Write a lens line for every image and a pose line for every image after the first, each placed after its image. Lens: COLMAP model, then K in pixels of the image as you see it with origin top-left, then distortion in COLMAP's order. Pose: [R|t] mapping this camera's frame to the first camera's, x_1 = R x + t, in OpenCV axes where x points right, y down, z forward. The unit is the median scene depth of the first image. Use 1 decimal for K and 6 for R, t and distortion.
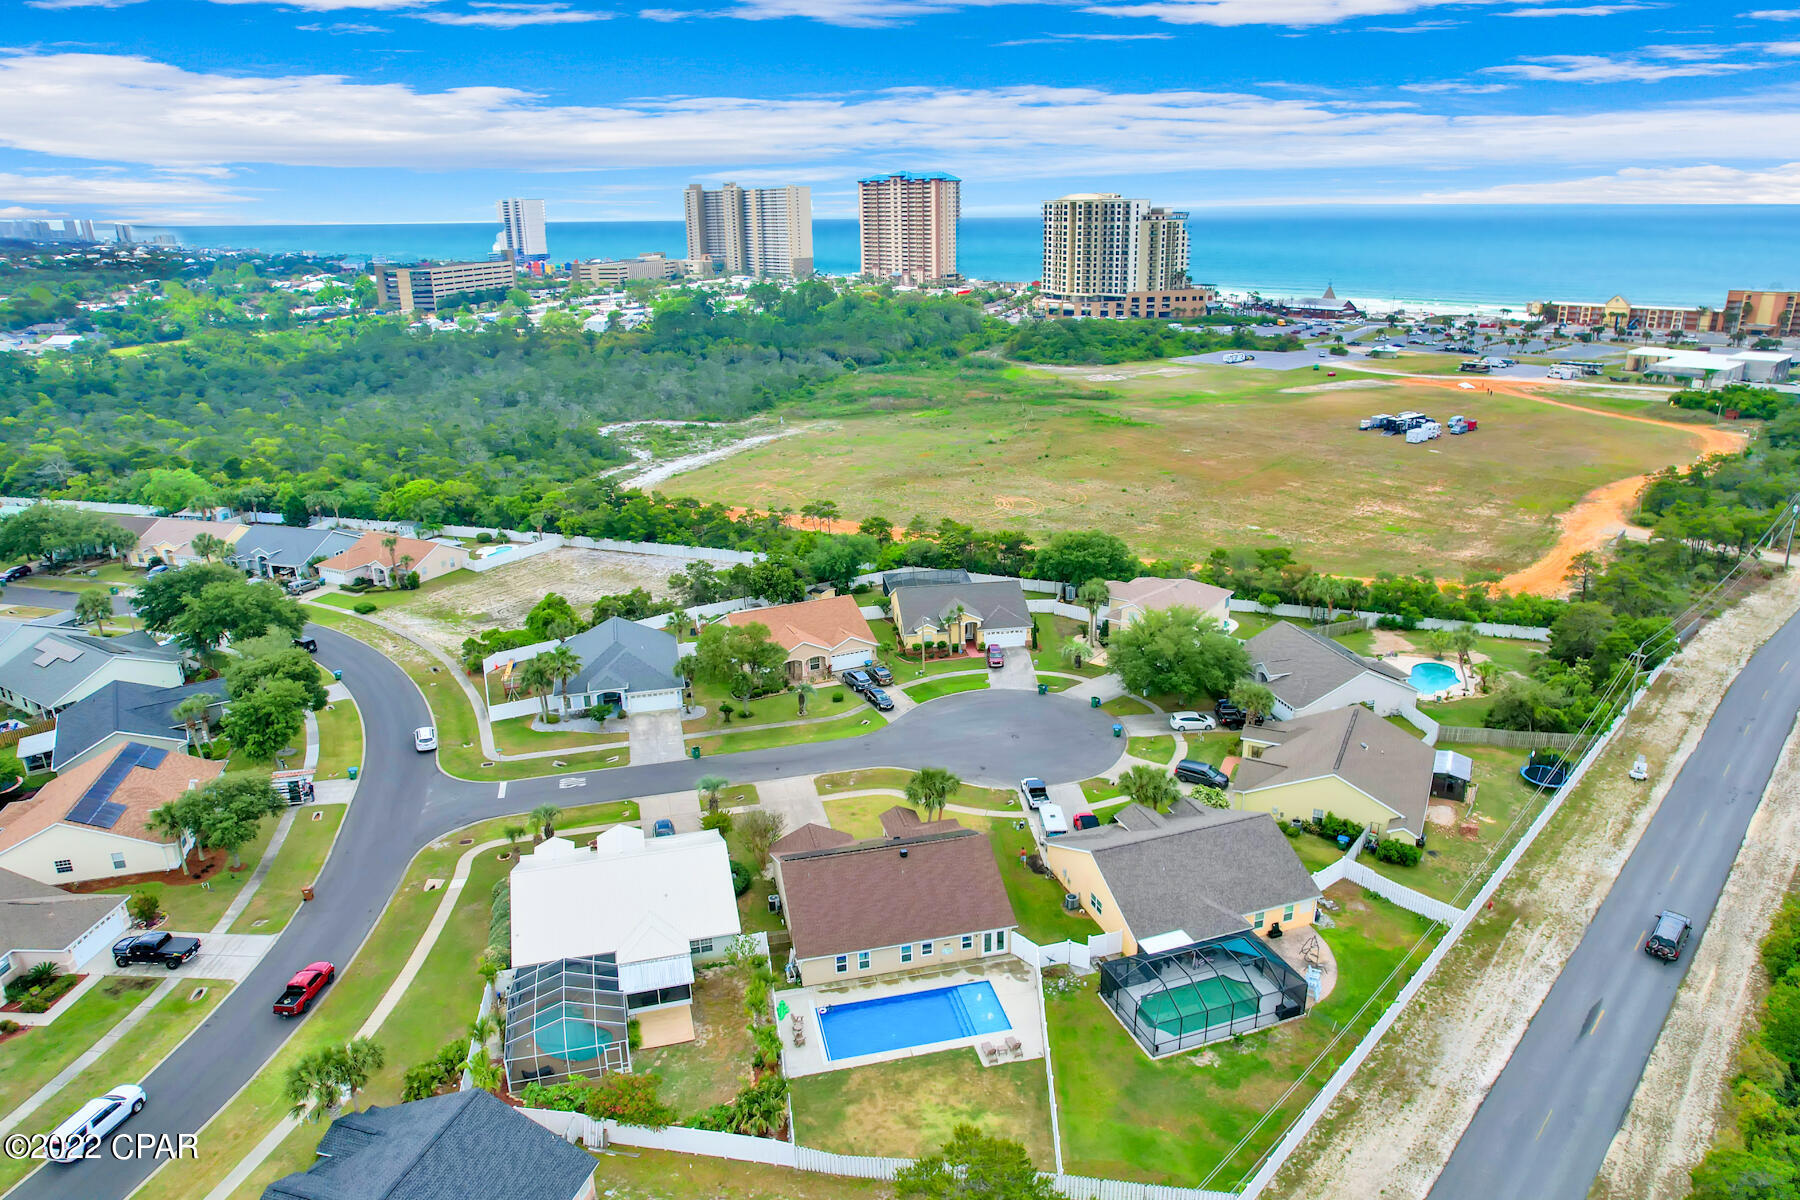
lens RADIAL K [[1155.9, 0, 907.2], [0, 1155.9, 599.6], [0, 0, 1]] dist [-0.080796, 0.071085]
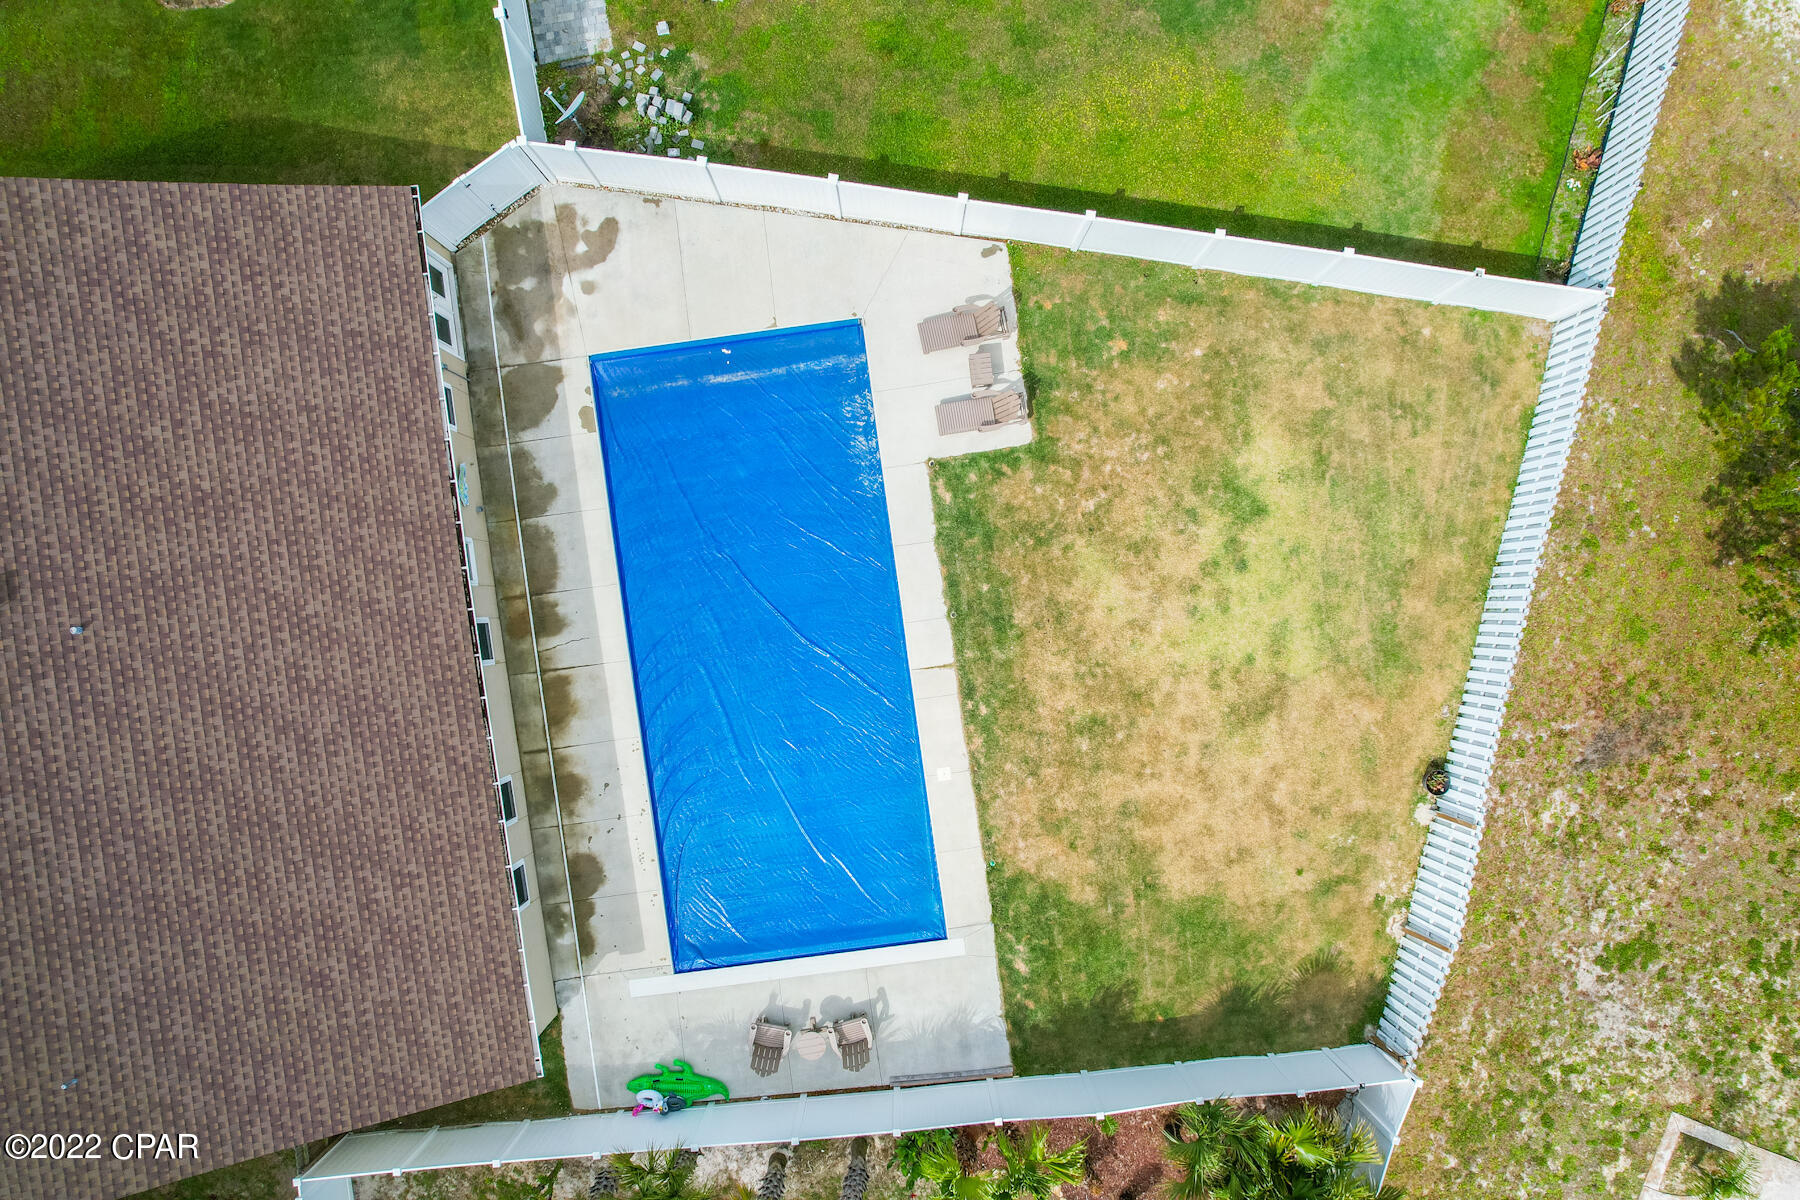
lens RADIAL K [[1196.5, 0, 904.7], [0, 1196.5, 600.2], [0, 0, 1]] dist [-0.086655, 0.078917]
pose [[0.097111, -0.995054, 0.020907, 0.009976], [0.312775, 0.050453, 0.948486, 0.064554], [-0.944850, -0.085569, 0.316127, 0.644297]]
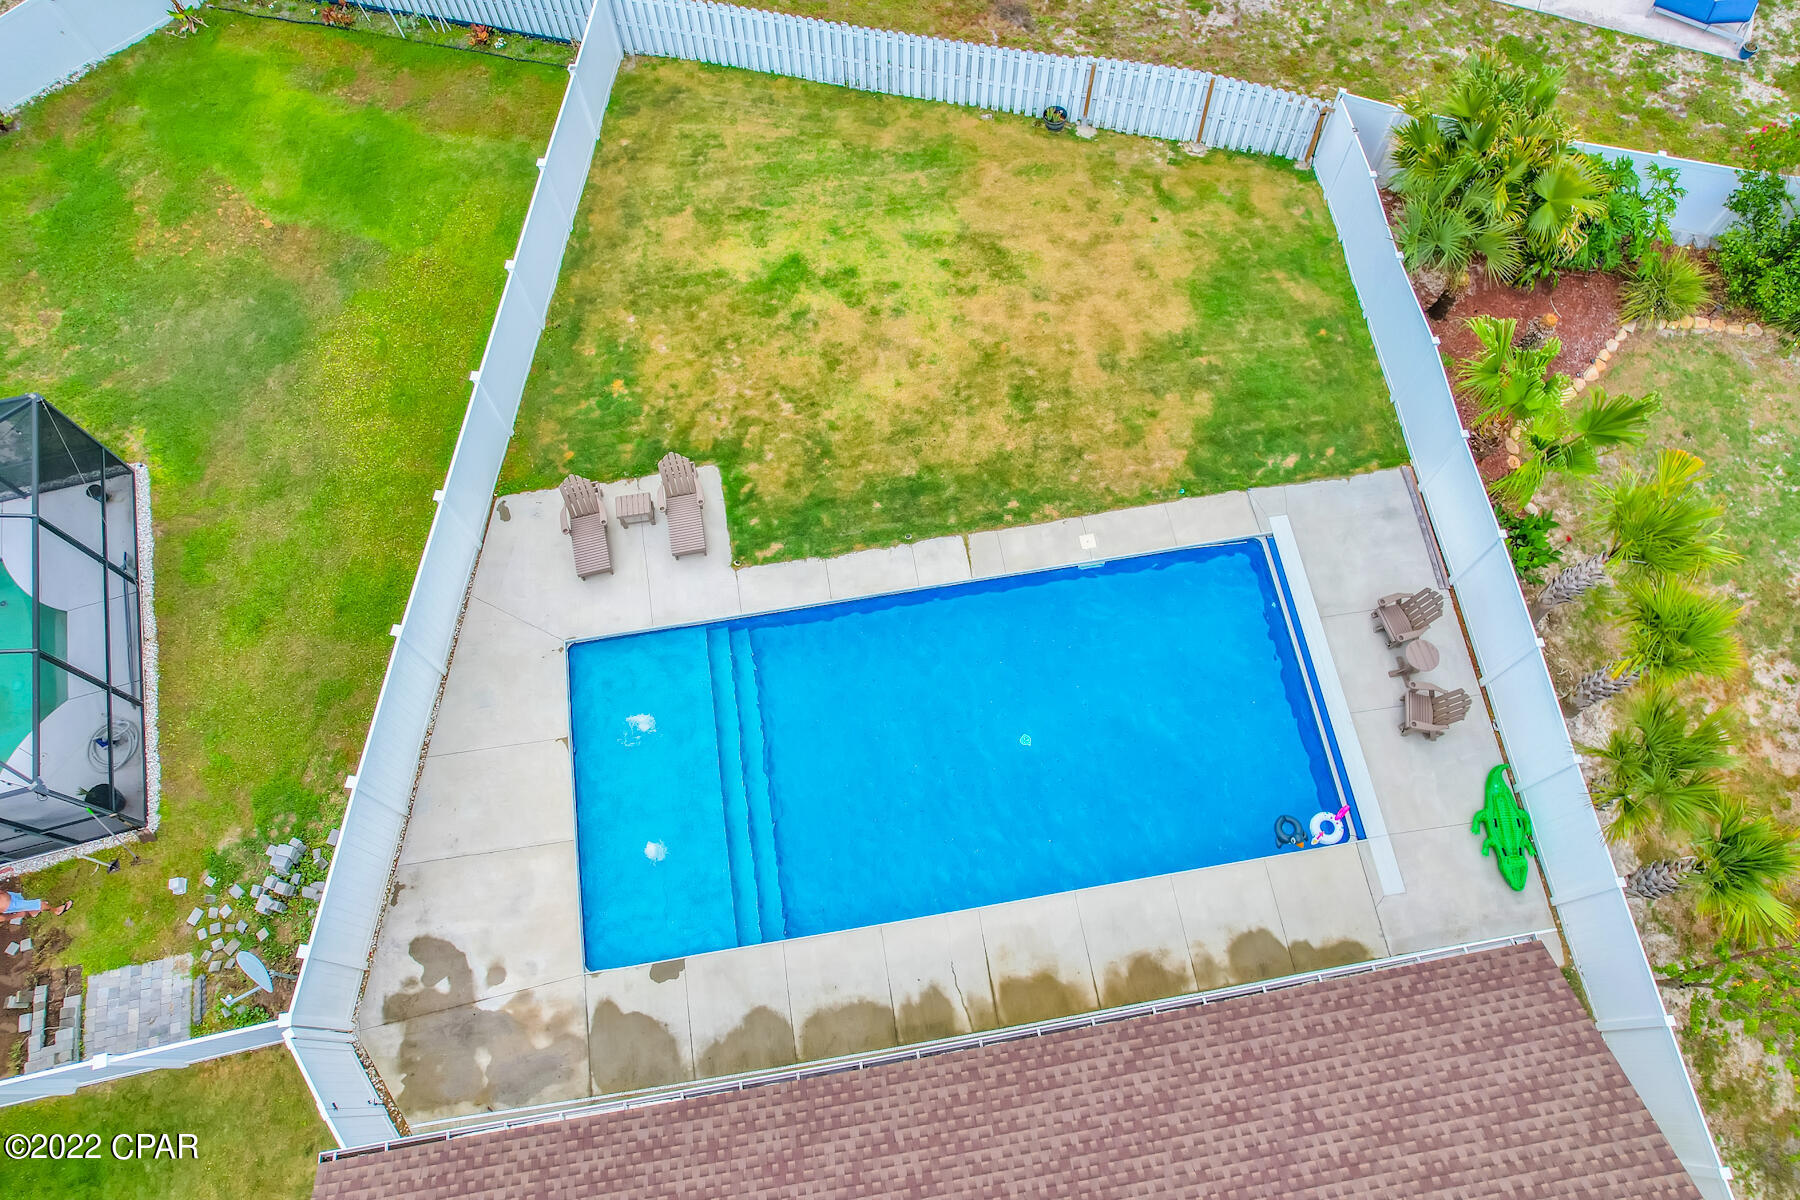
lens RADIAL K [[1196.5, 0, 904.7], [0, 1196.5, 600.2], [0, 0, 1]] dist [-0.086655, 0.078917]
pose [[-0.997281, -0.055191, 0.048841, 0.003093], [0.043824, 0.088720, 0.995092, 0.082731], [-0.059253, 0.994526, -0.086060, 0.734409]]
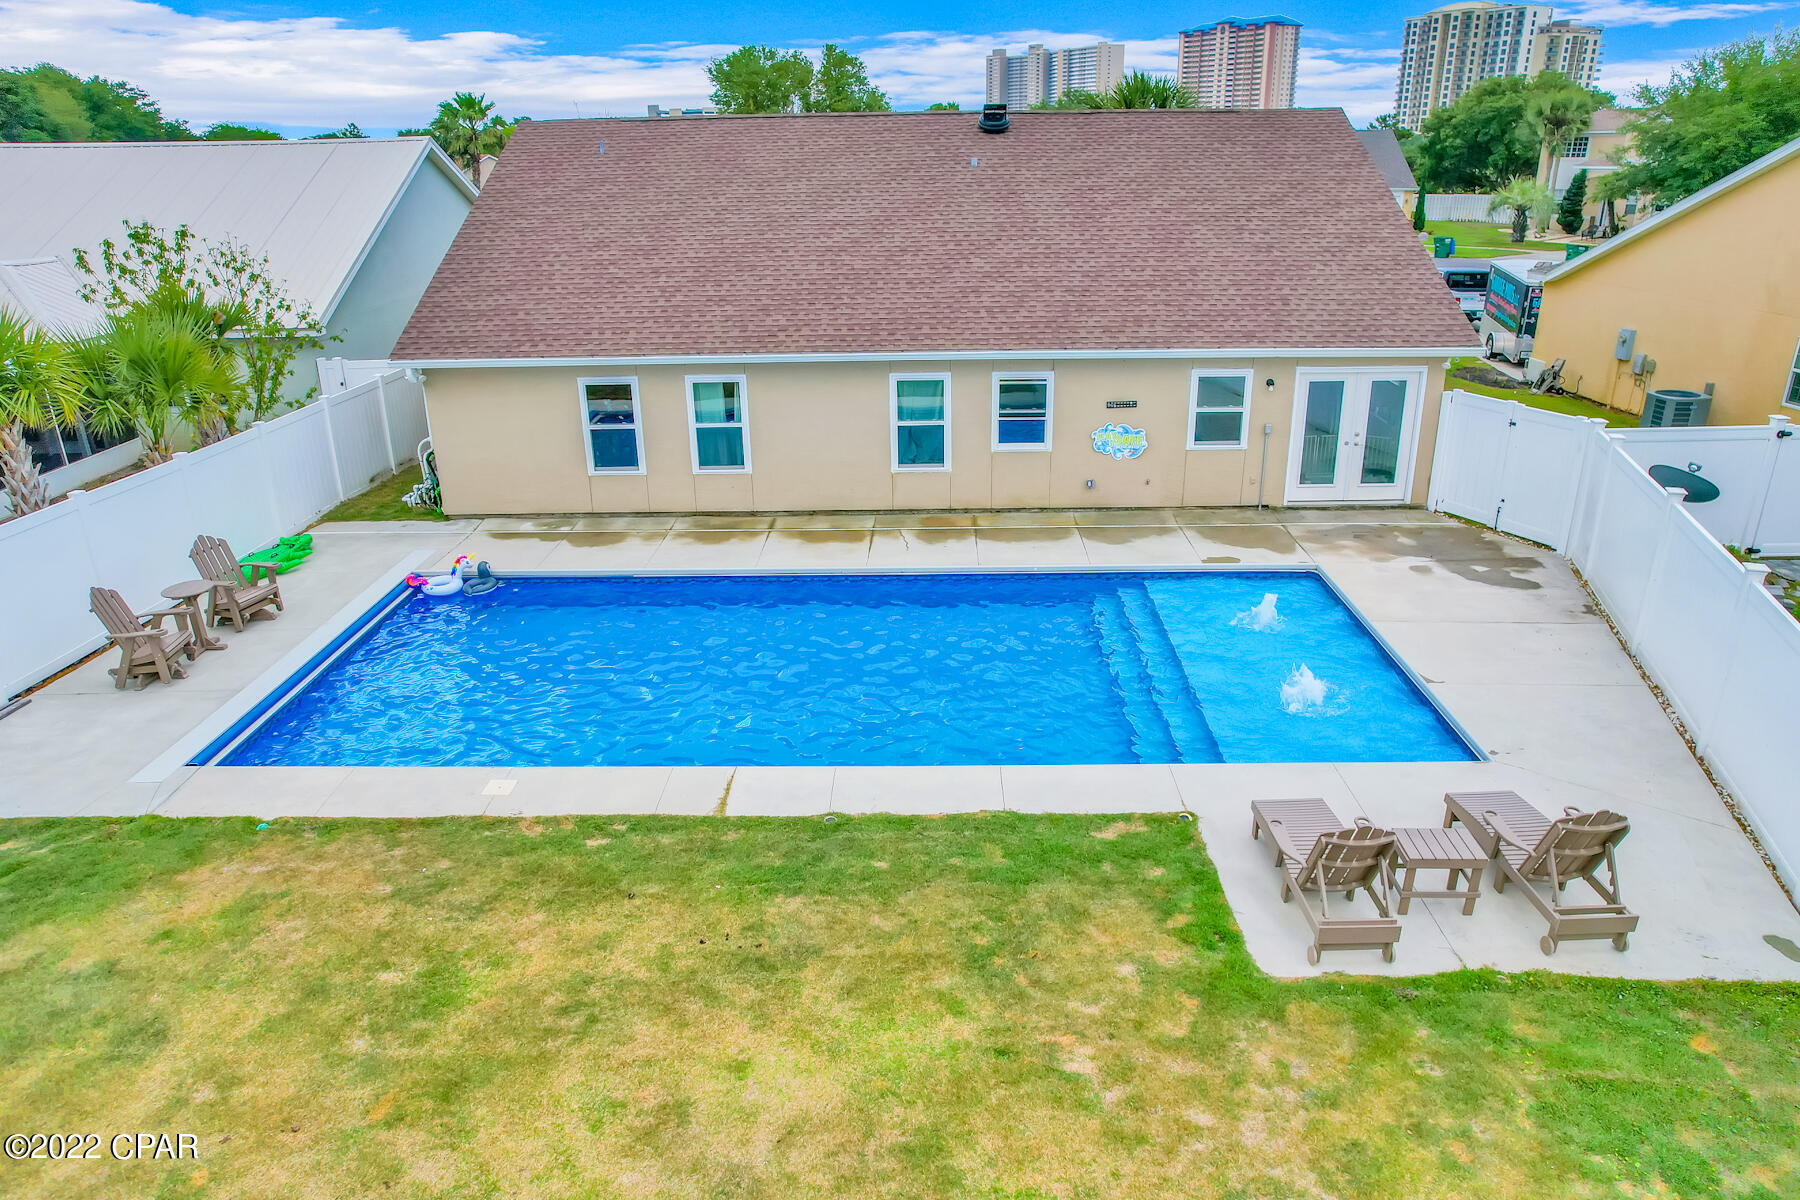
lens RADIAL K [[1196.5, 0, 904.7], [0, 1196.5, 600.2], [0, 0, 1]] dist [-0.086655, 0.078917]
pose [[0.967978, 0.092769, -0.233265, 0.039699], [-0.079961, 0.994754, 0.063798, 0.256381], [0.237960, -0.043103, 0.970318, 0.614364]]
